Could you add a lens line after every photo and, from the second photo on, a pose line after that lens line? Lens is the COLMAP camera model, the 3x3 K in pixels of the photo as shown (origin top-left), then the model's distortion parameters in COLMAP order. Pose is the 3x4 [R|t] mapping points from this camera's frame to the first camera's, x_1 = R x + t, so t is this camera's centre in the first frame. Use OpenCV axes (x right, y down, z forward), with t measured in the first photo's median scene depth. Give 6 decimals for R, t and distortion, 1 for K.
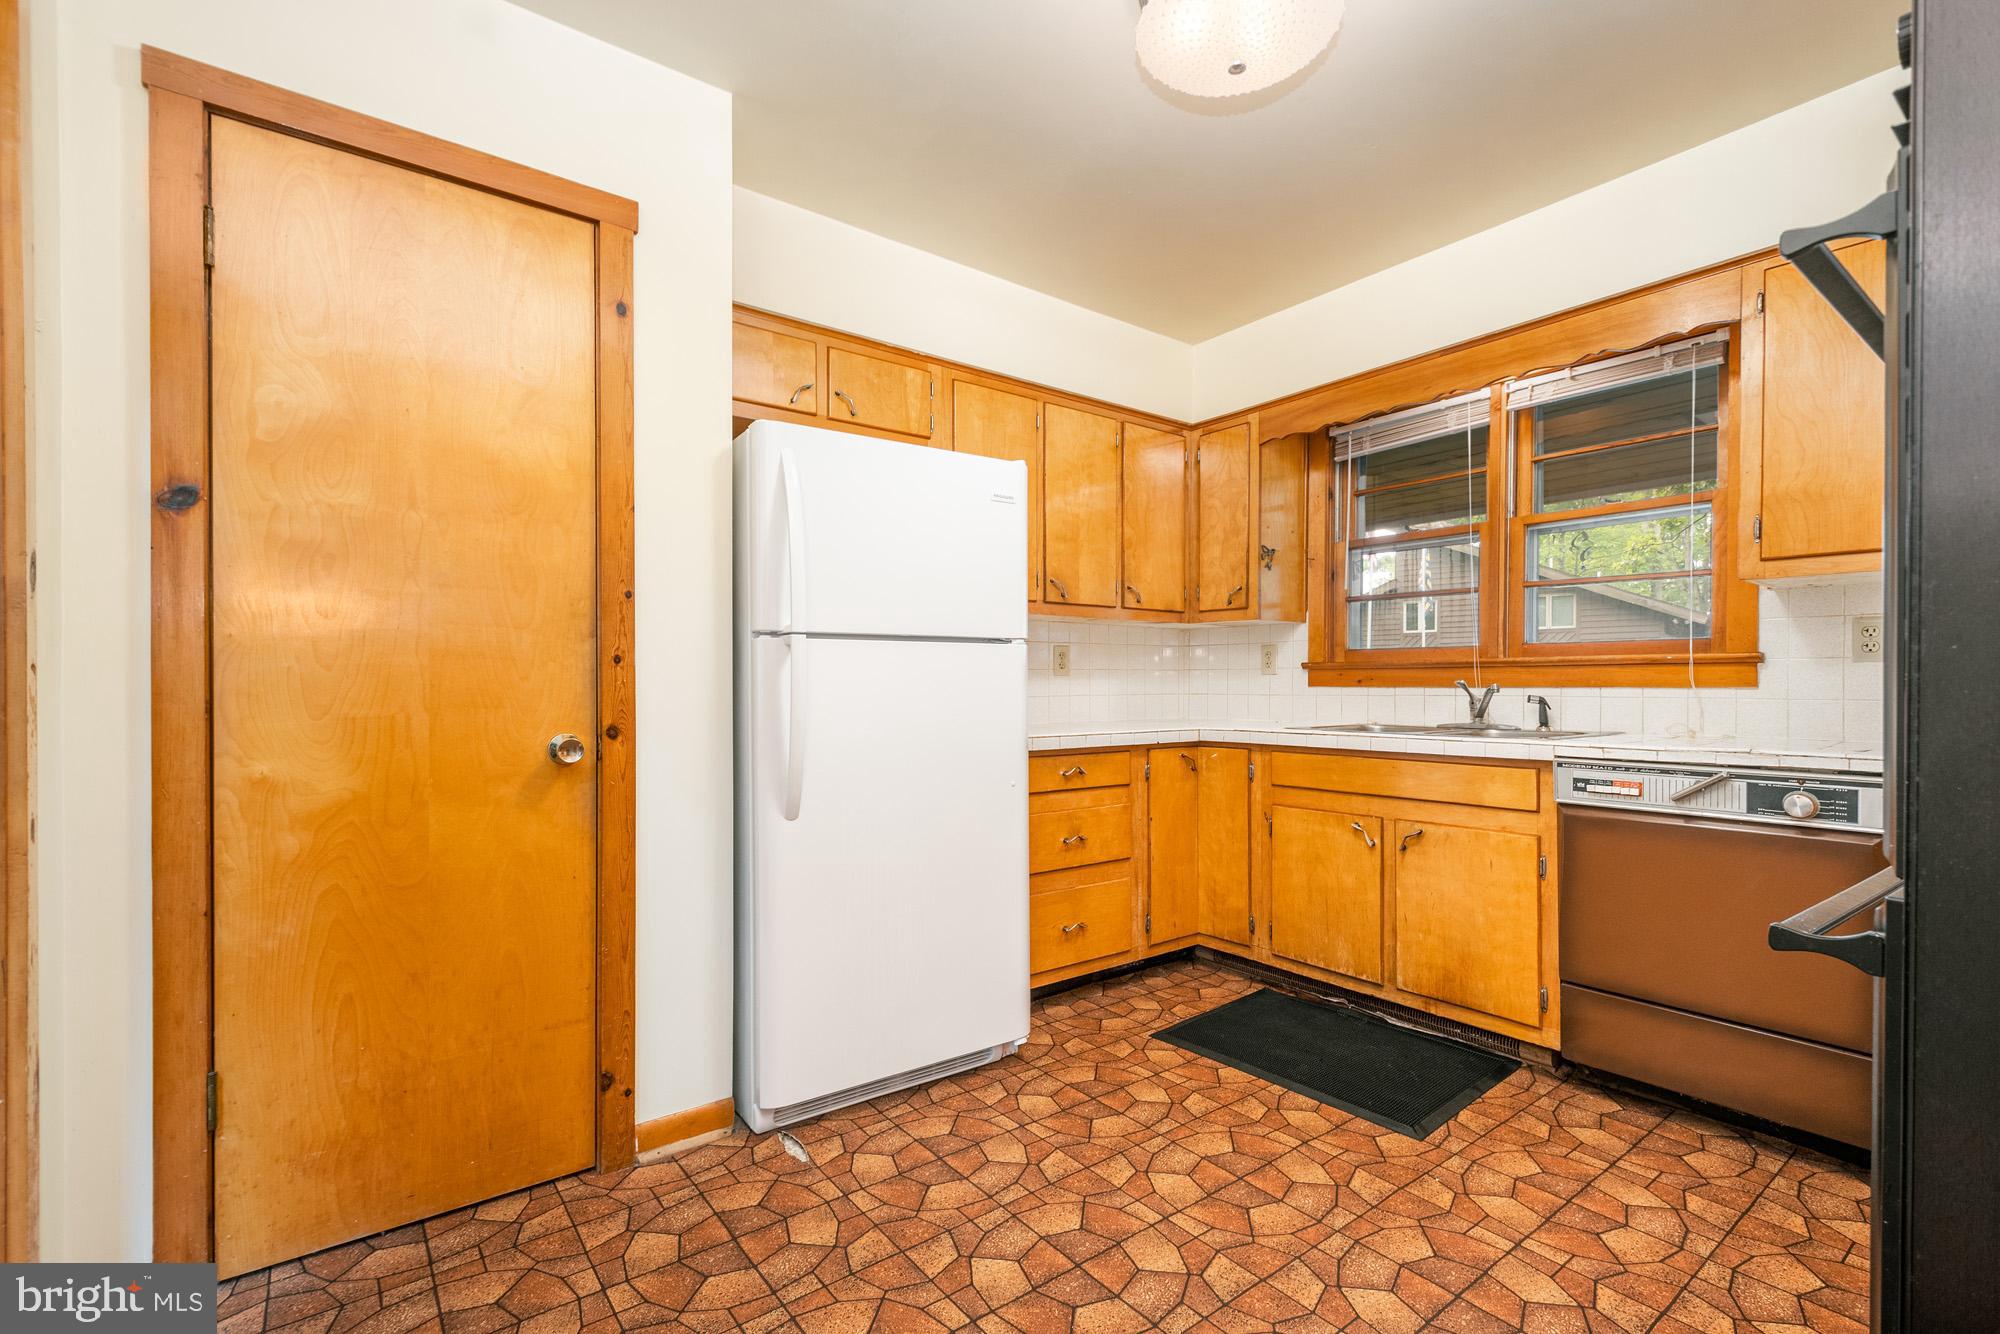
lens RADIAL K [[883.5, 0, 1014.1], [0, 883.5, 689.8], [0, 0, 1]] dist [0.023441, -0.010866]
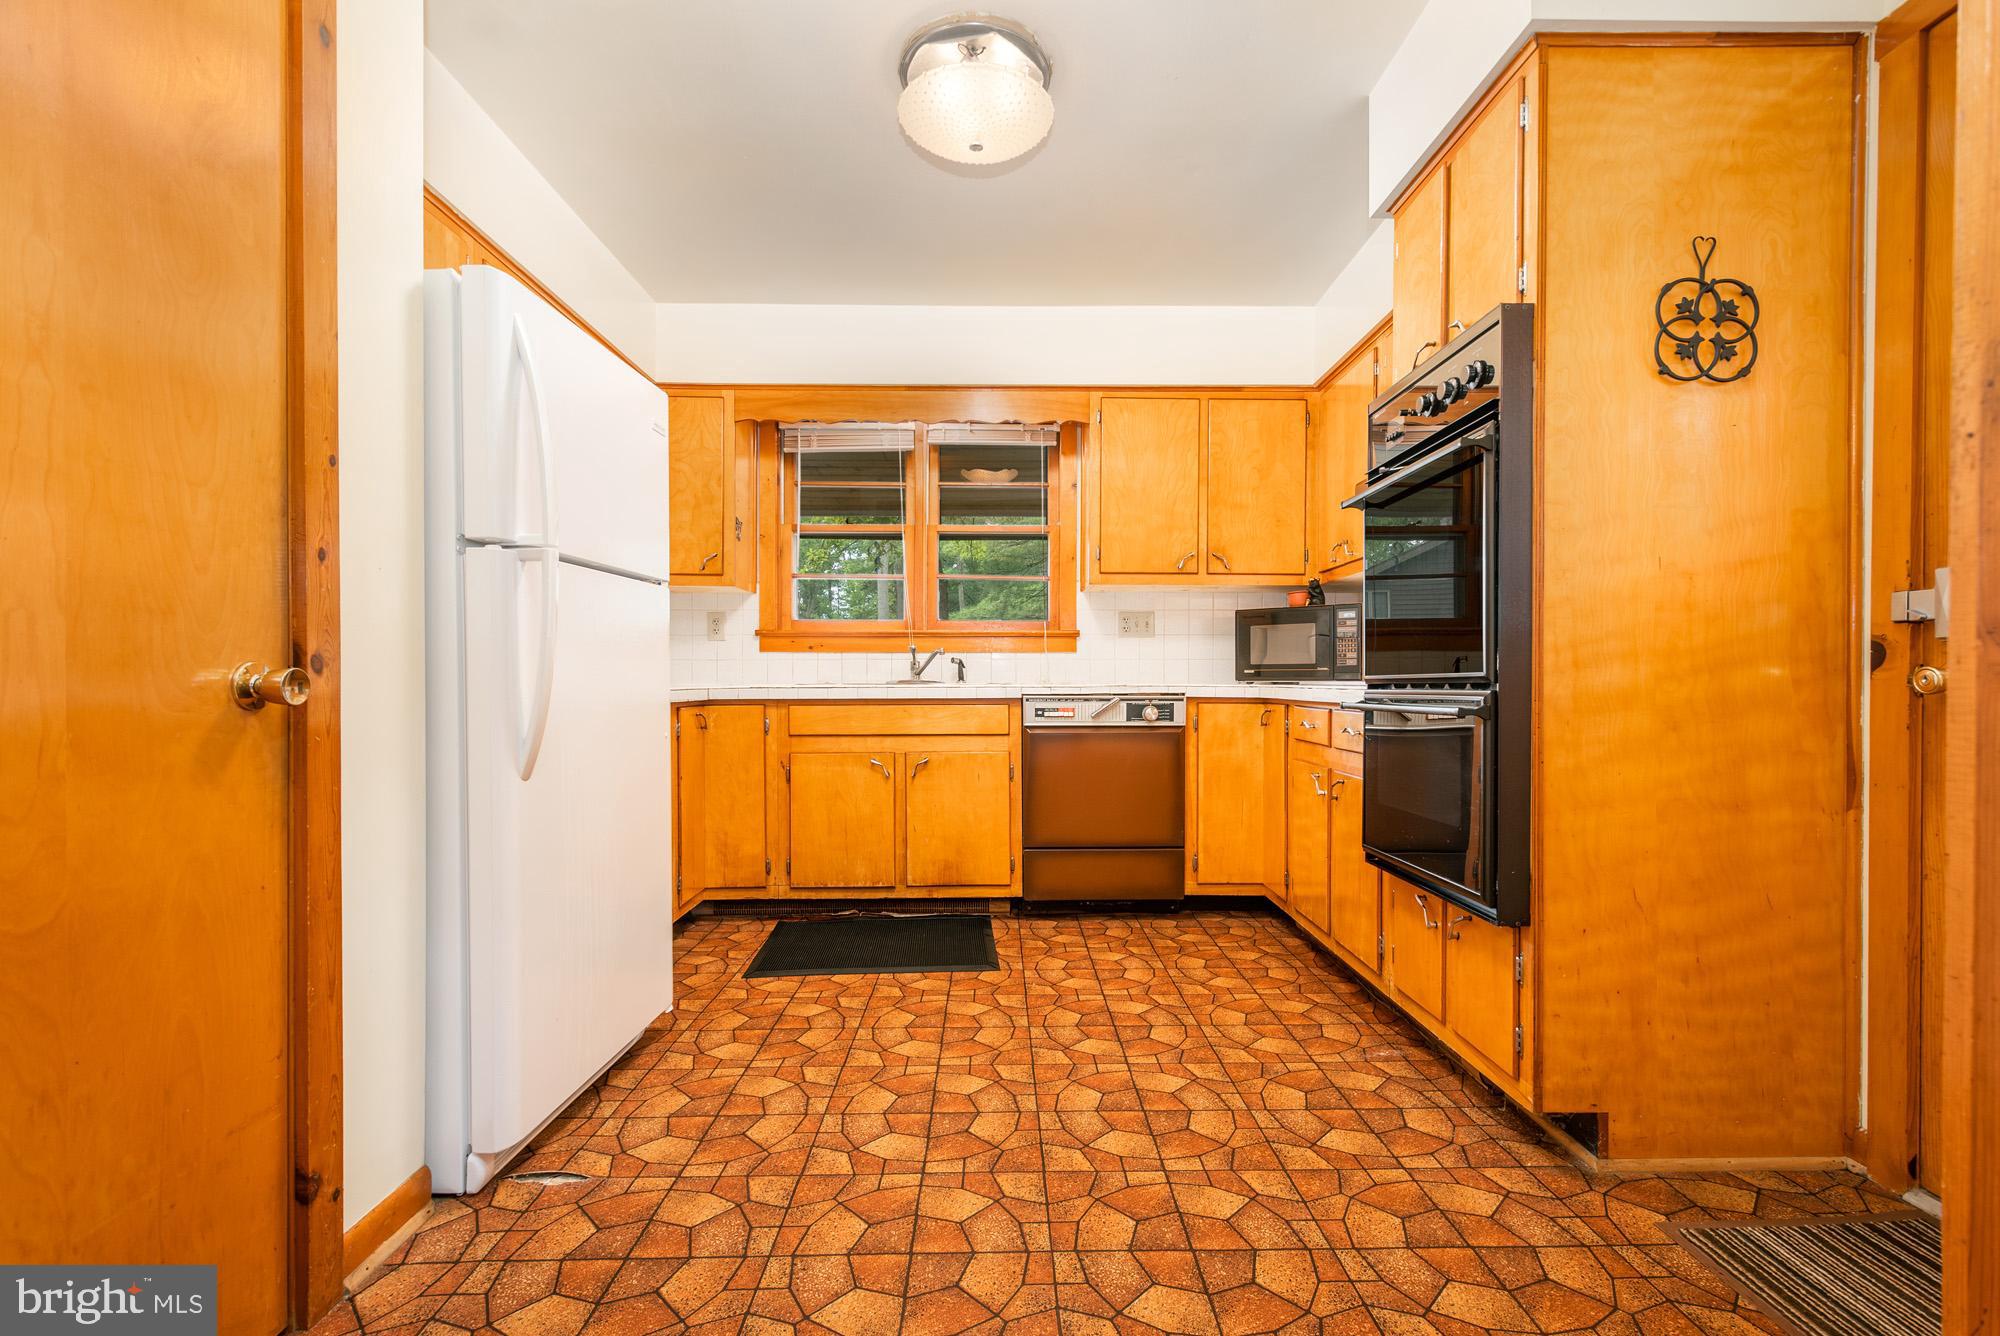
lens RADIAL K [[897.4, 0, 1002.1], [0, 897.4, 687.9], [0, 0, 1]] dist [0.013974, -0.004852]
pose [[0.592027, -0.007061, 0.805888, -0.583321], [0.004595, 0.999975, 0.005387, 0.054604], [-0.805905, 0.000514, 0.592044, 0.153892]]
